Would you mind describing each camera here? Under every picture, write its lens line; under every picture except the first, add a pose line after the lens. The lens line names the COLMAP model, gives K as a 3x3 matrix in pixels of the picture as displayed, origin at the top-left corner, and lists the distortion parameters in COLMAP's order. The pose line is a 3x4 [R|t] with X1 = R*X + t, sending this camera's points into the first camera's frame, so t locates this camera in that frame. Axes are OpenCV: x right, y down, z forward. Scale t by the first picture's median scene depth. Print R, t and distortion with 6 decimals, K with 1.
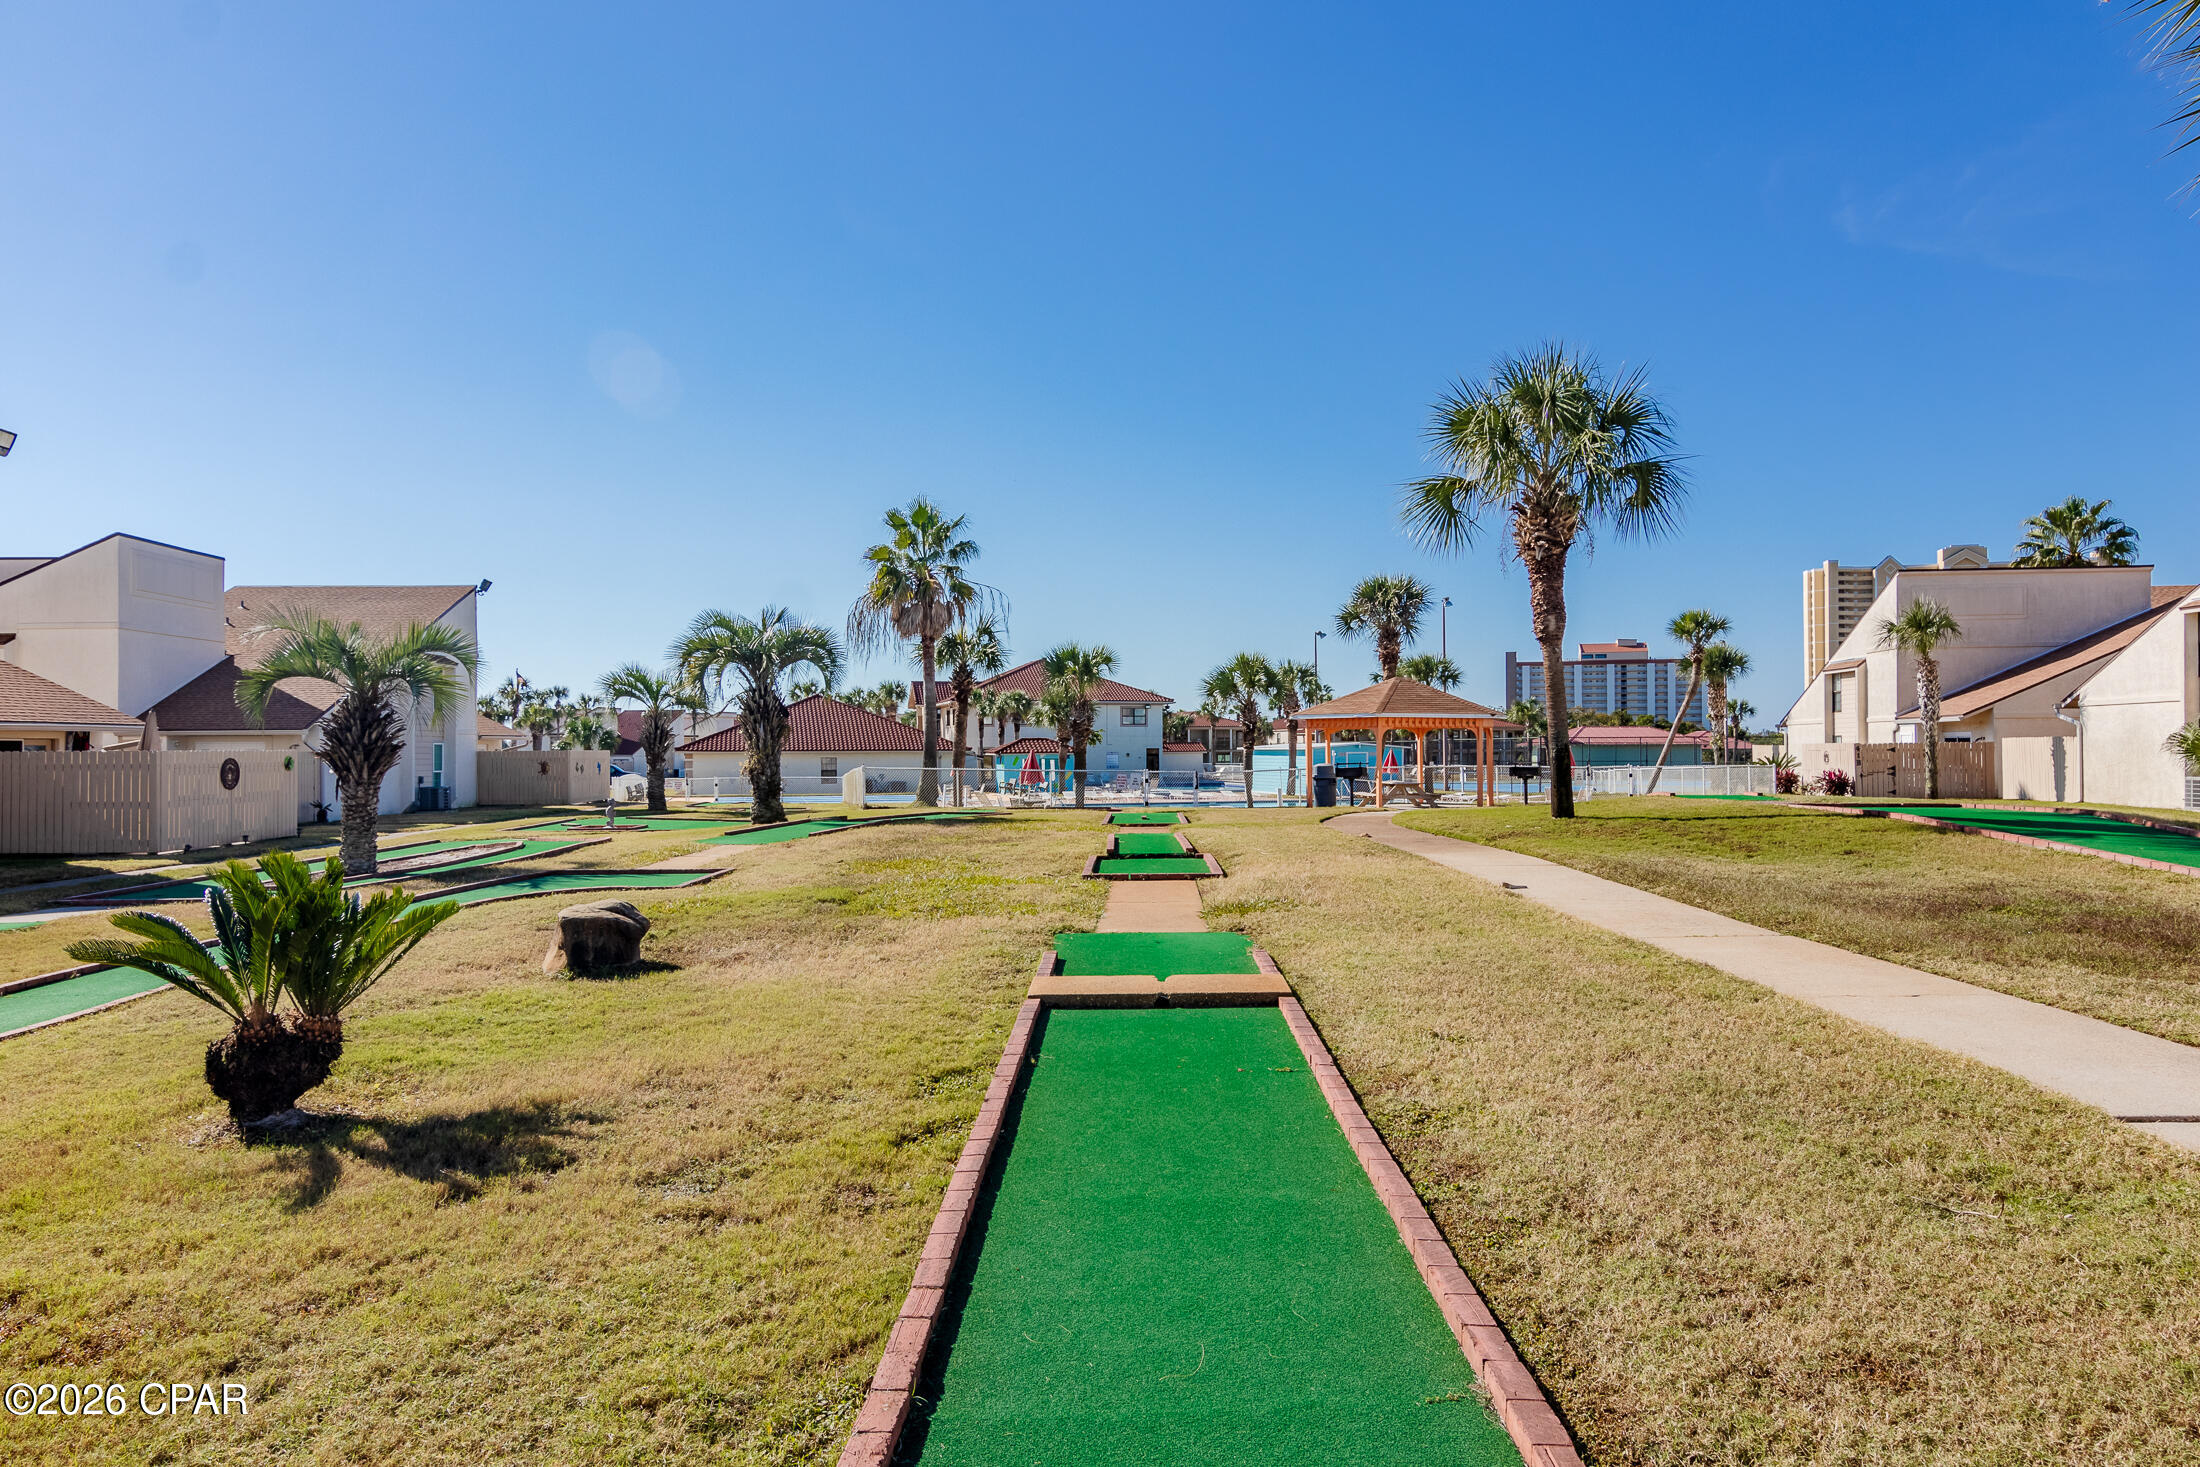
lens RADIAL K [[1397.8, 0, 1100.0], [0, 1397.8, 733.5], [0, 0, 1]] dist [0.019015, 0.000592]
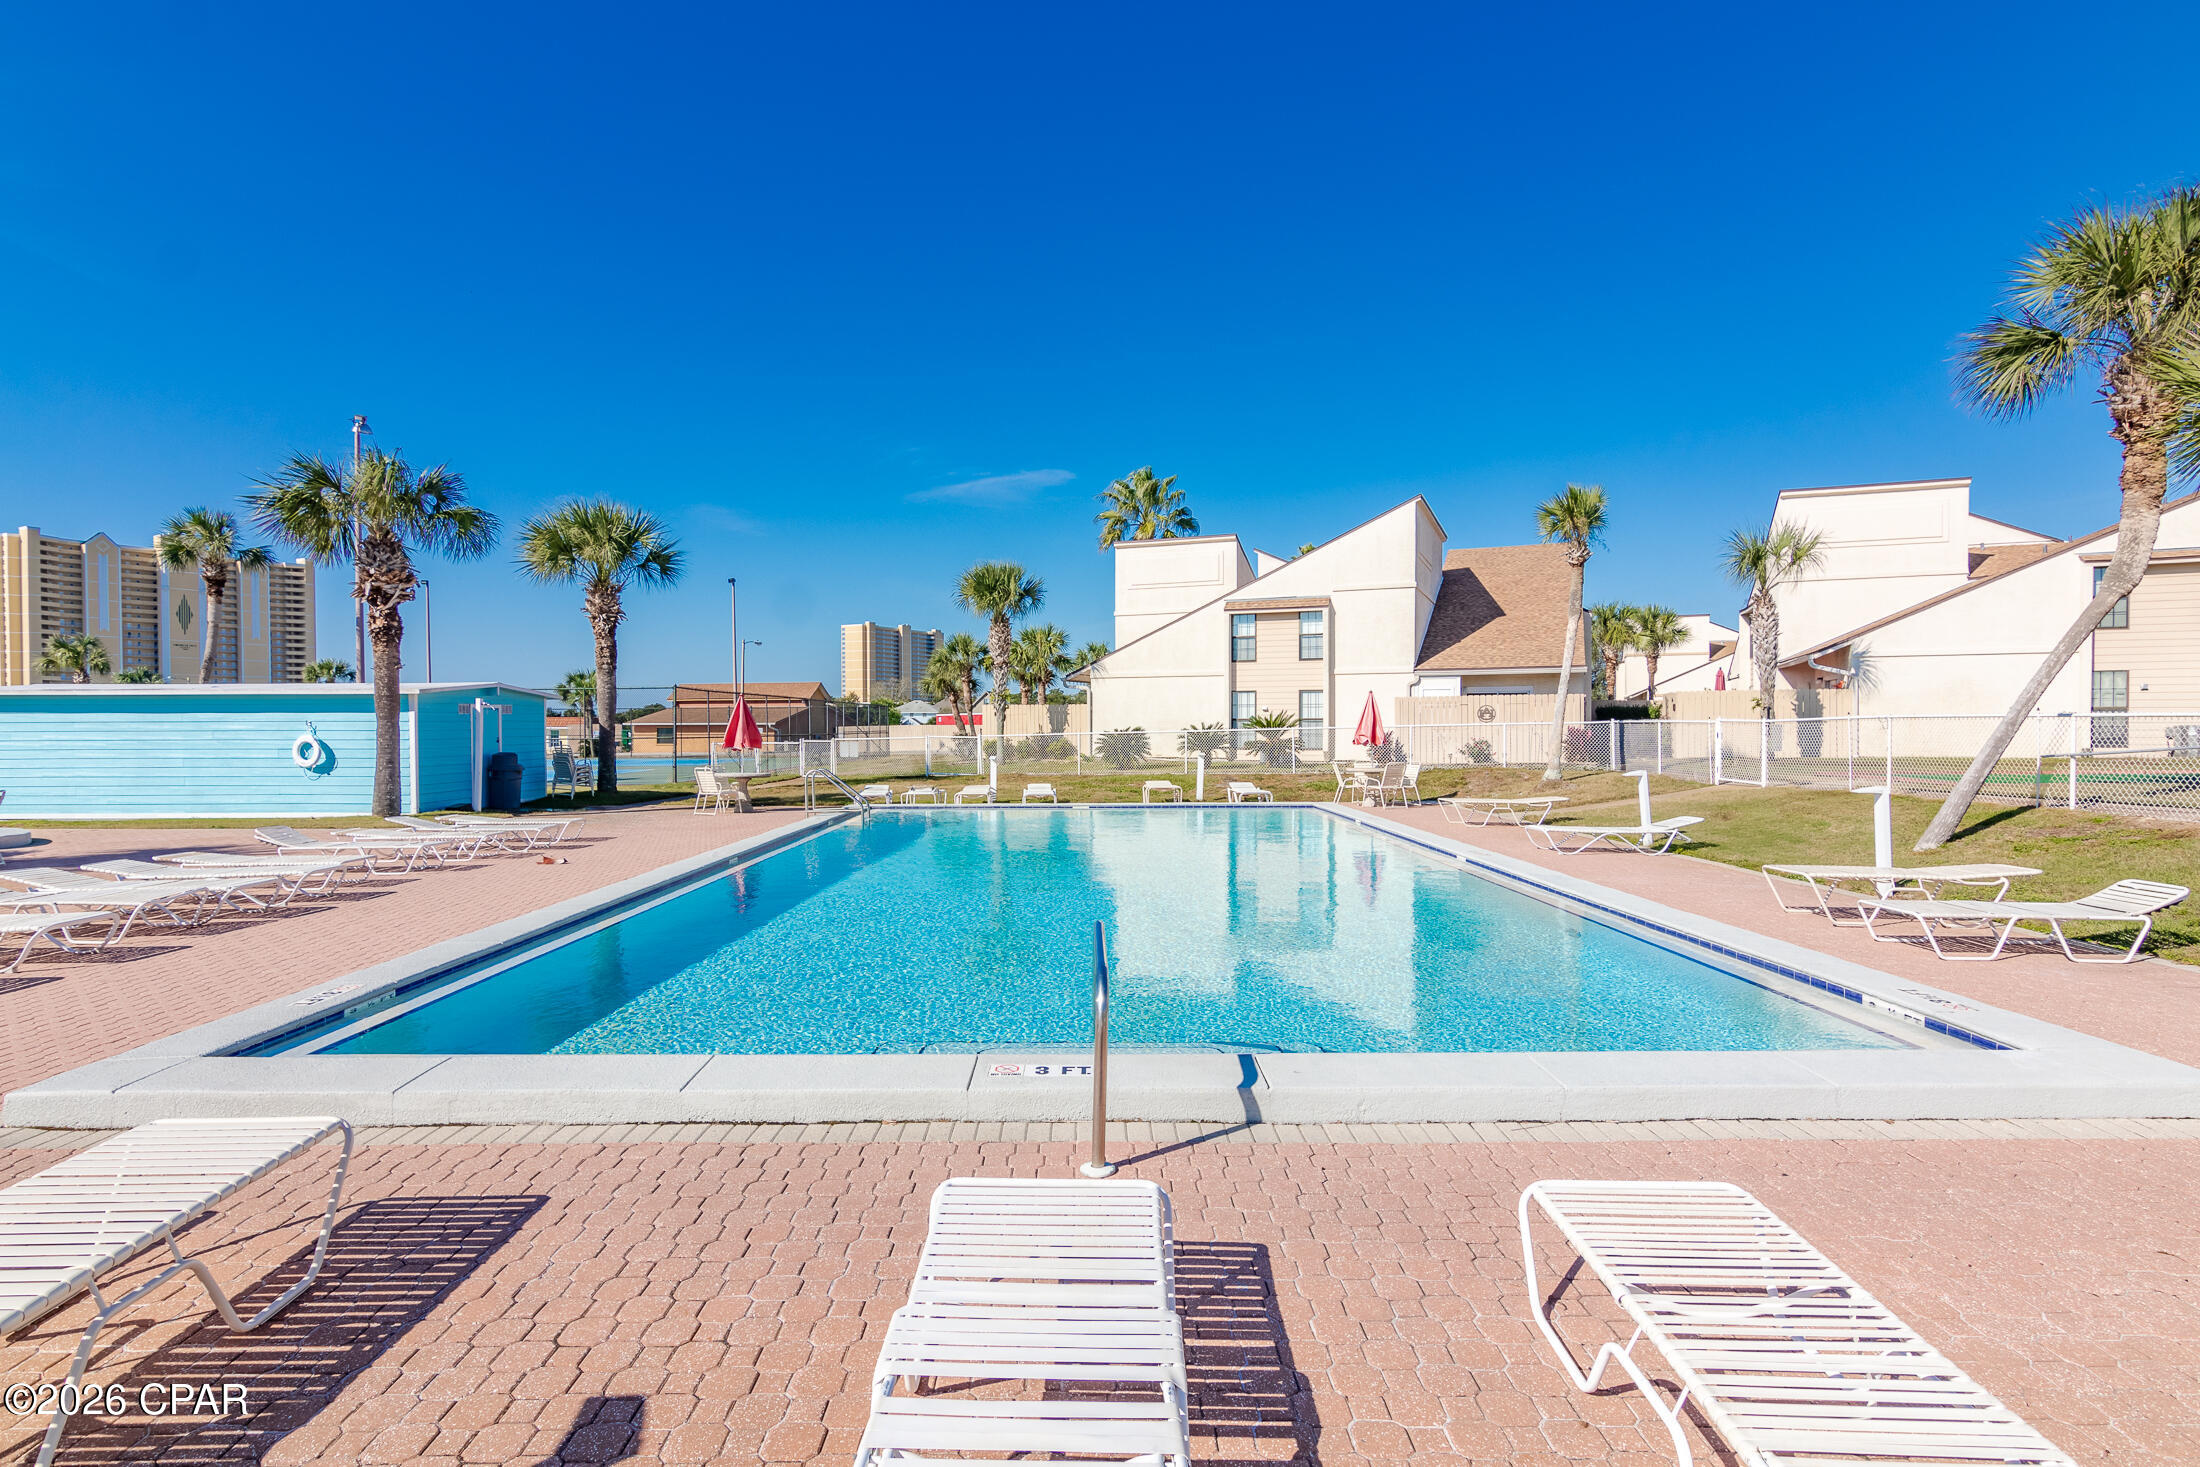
lens RADIAL K [[1116.5, 0, 1100.0], [0, 1116.5, 733.5], [0, 0, 1]] dist [-0.000539, 0.000197]
pose [[0.254780, -0.003744, 0.966992, -0.164247], [-0.009048, 0.999940, 0.006255, 0.029754], [-0.966957, -0.010343, 0.254730, 1.201169]]
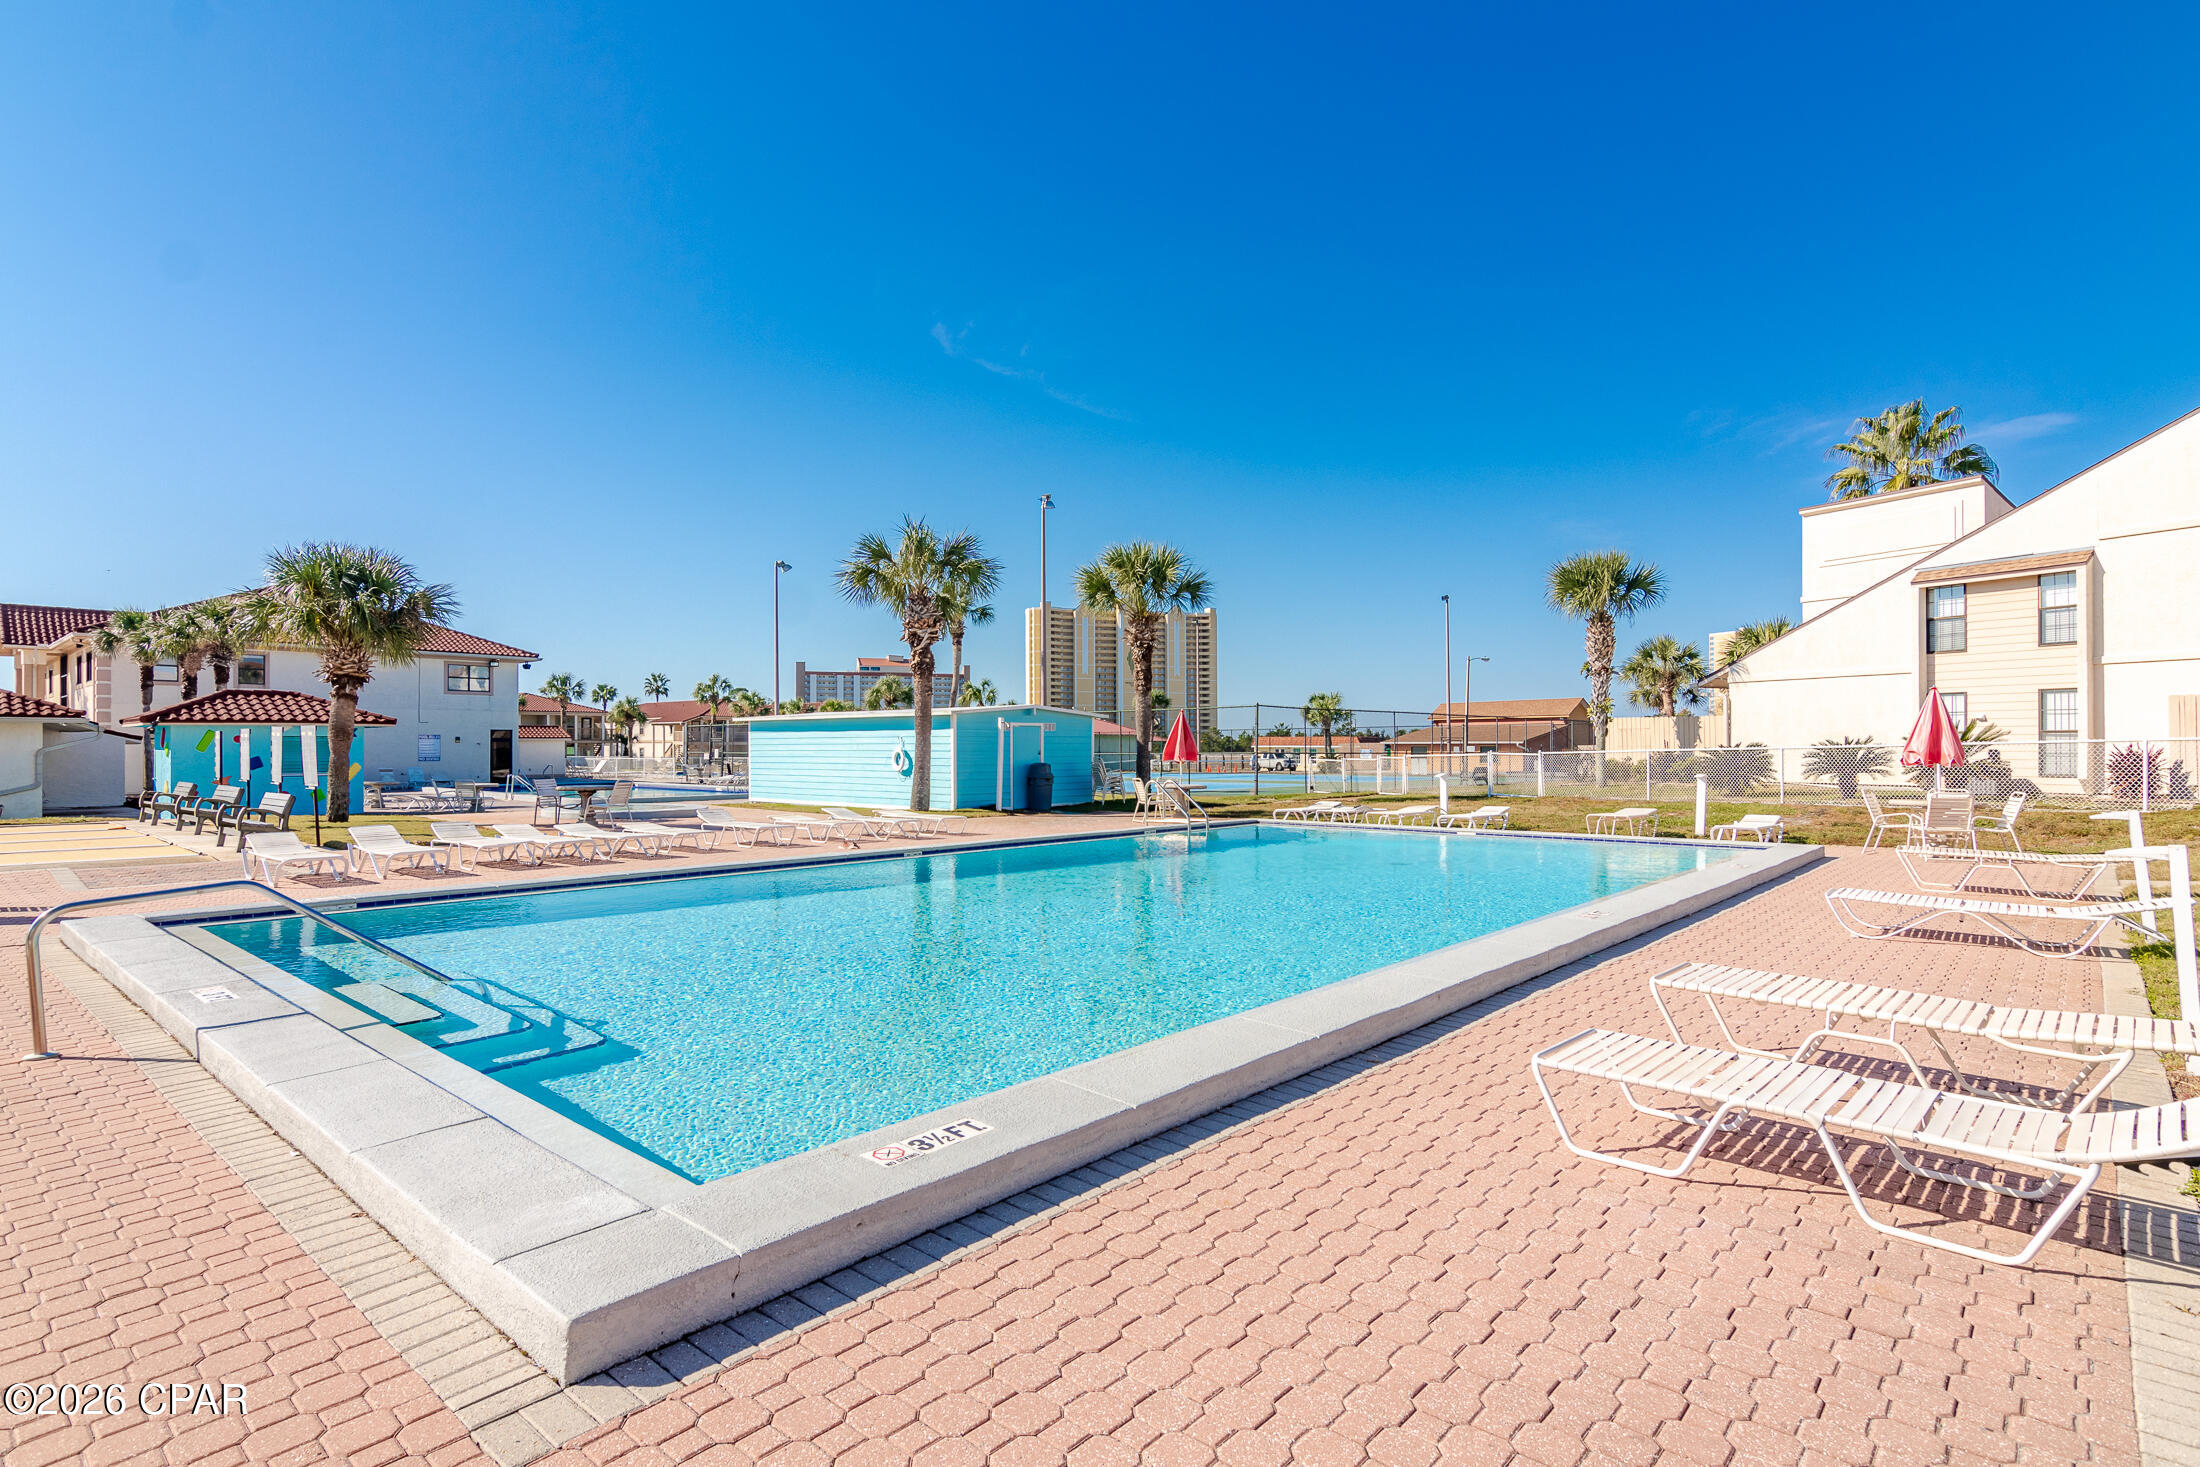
lens RADIAL K [[1116.5, 0, 1100.0], [0, 1116.5, 733.5], [0, 0, 1]] dist [-0.000539, 0.000197]
pose [[0.838192, 0.009609, 0.545291, -0.032455], [-0.008798, 0.999953, -0.004096, 0.030315], [-0.545305, -0.001364, 0.838237, 1.053275]]
